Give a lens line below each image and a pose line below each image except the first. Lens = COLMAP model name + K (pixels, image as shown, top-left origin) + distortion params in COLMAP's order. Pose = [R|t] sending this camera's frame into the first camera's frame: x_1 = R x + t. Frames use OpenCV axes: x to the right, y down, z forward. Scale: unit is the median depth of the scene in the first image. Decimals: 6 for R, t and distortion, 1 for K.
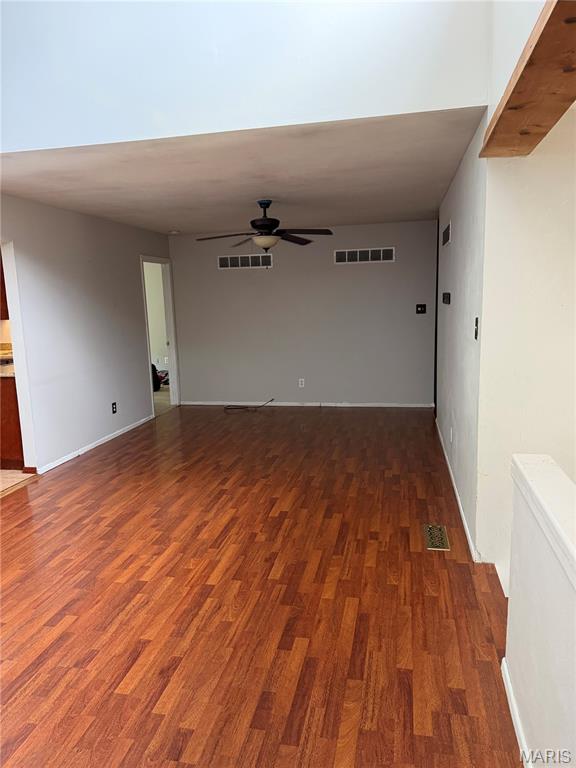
lens RADIAL K [[536.7, 0, 283.8], [0, 536.7, 383.1], [0, 0, 1]] dist [0.048428, -0.024787]
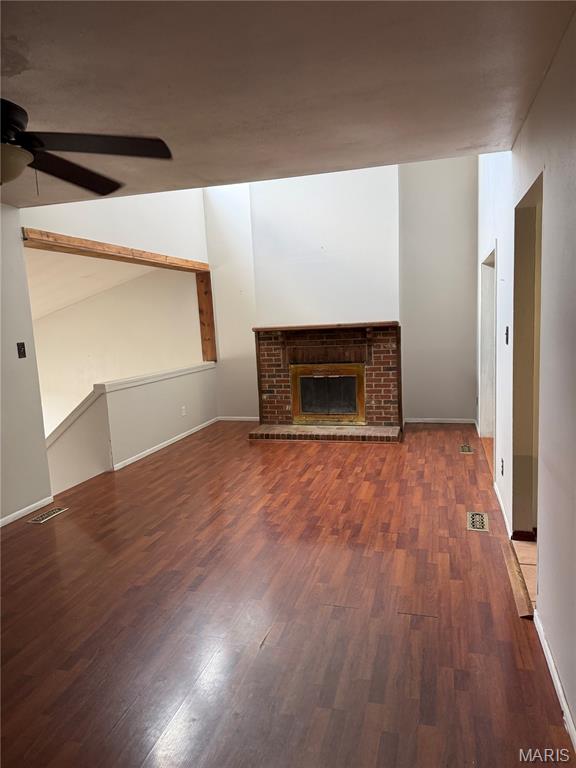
lens RADIAL K [[536.7, 0, 291.4], [0, 536.7, 390.0], [0, 0, 1]] dist [0.048428, -0.024787]
pose [[-0.995675, 0.069104, 0.062094, -0.435179], [0.084417, 0.952040, 0.294097, -0.362058], [-0.038793, 0.298067, -0.953756, 2.366233]]
